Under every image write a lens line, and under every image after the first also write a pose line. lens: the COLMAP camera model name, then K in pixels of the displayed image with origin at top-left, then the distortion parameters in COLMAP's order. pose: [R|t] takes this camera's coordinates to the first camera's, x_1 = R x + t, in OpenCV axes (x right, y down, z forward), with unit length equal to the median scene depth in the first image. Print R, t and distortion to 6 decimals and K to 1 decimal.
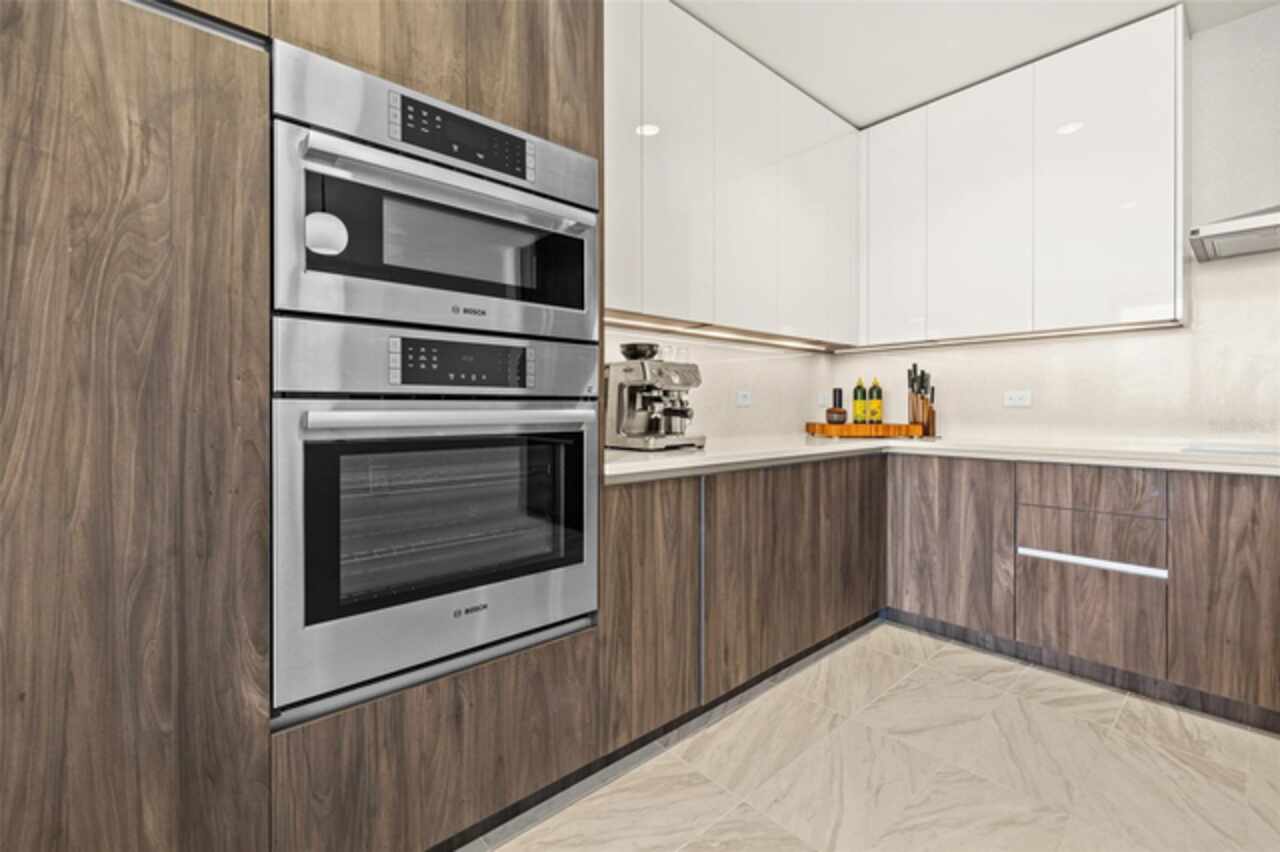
lens RADIAL K [[551.7, 0, 632.4], [0, 551.7, 408.0], [0, 0, 1]] dist [0.002159, 0.000920]
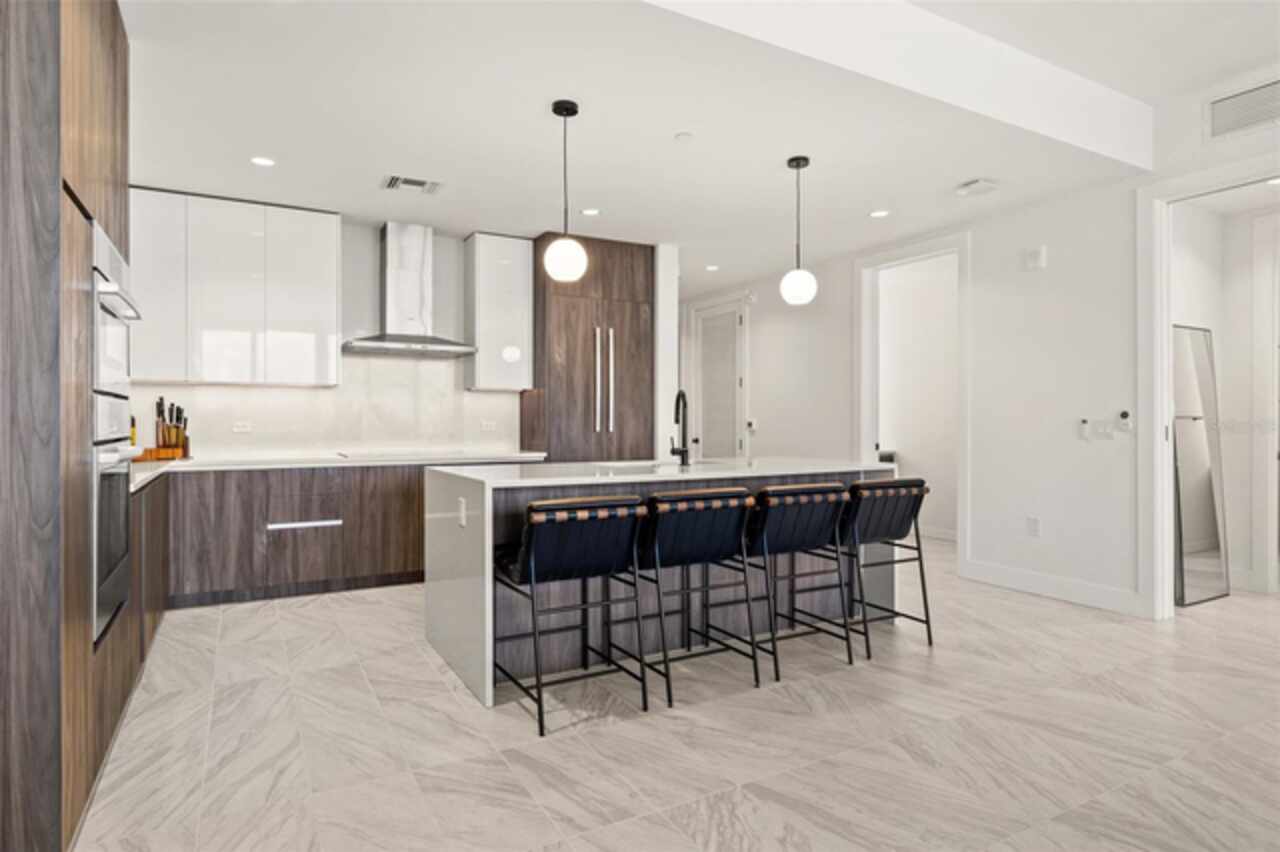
lens RADIAL K [[721.1, 0, 639.5], [0, 721.1, 423.1], [0, 0, 1]] dist [0.000858, -0.001357]
pose [[0.201759, -0.001330, 0.979434, -1.006294], [-0.001045, 0.999998, 0.001573, -0.035274], [-0.979435, -0.001341, 0.201757, -0.400154]]
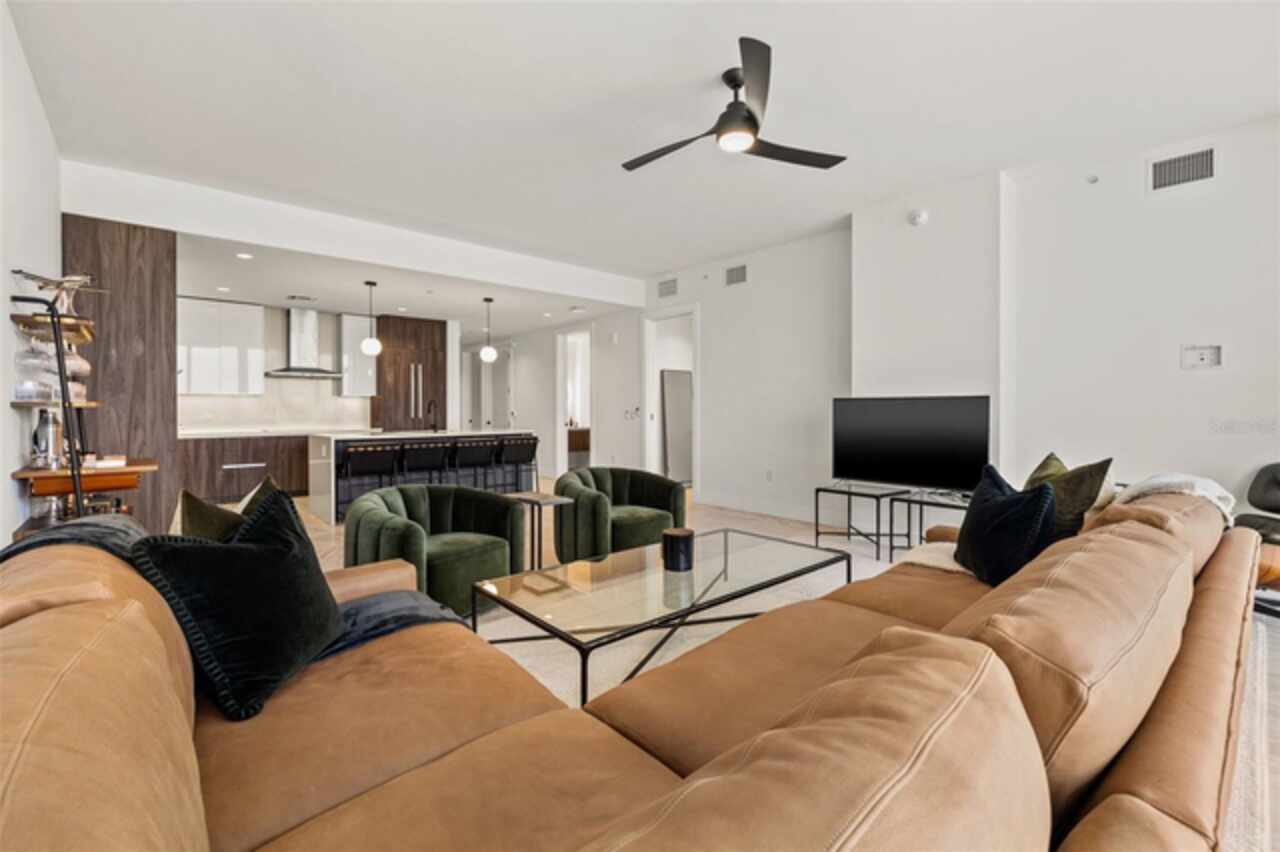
lens RADIAL K [[551.7, 0, 638.3], [0, 551.7, 409.2], [0, 0, 1]] dist [0.002159, 0.000920]
pose [[-0.009488, 0.001070, 0.999954, -2.233281], [0.002205, 0.999997, -0.001049, -0.050449], [-0.999953, 0.002195, -0.009490, -1.186166]]
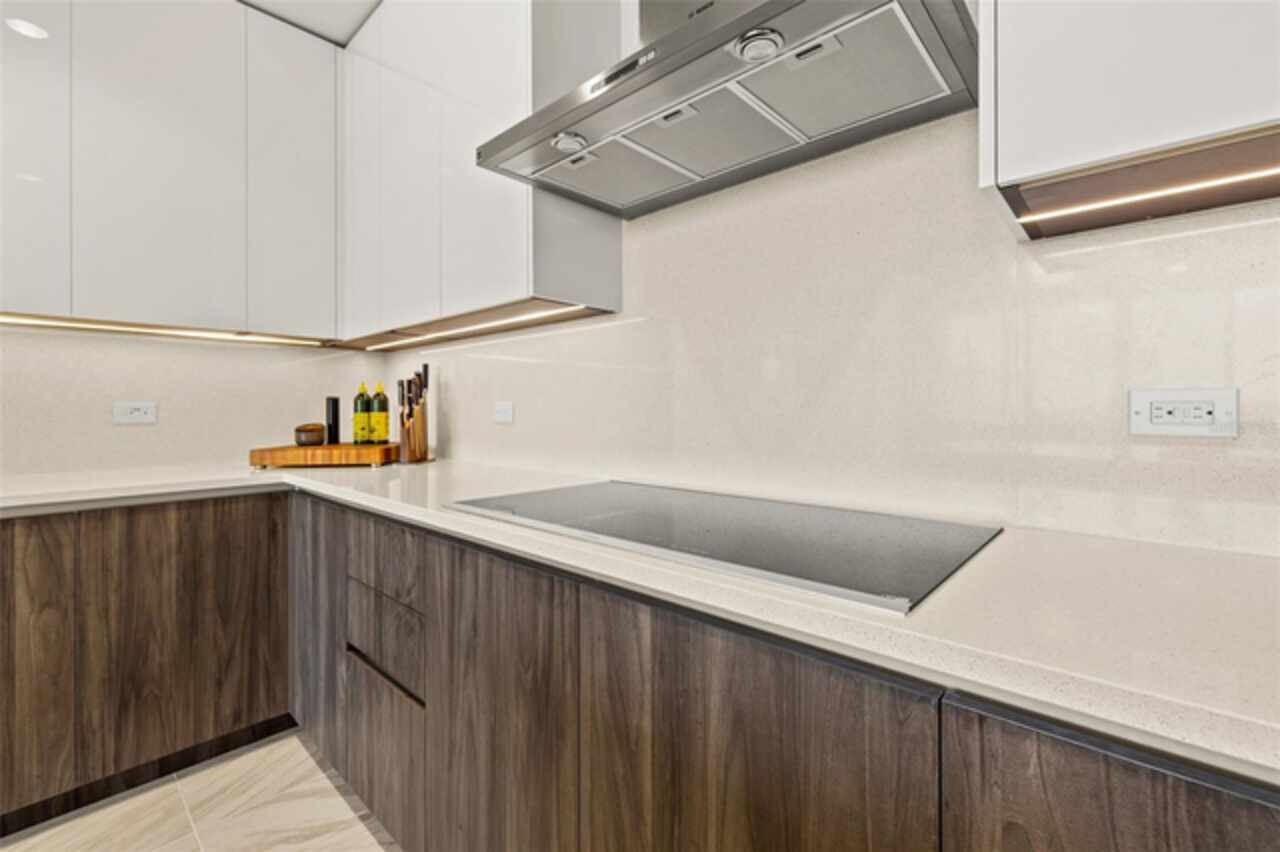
lens RADIAL K [[551.7, 0, 635.7], [0, 551.7, 415.1], [0, 0, 1]] dist [0.002159, 0.000920]
pose [[0.993455, 0.005970, 0.114067, 0.894102], [-0.005011, 0.999950, -0.008692, -0.008436], [-0.114113, 0.008063, 0.993435, 0.291399]]
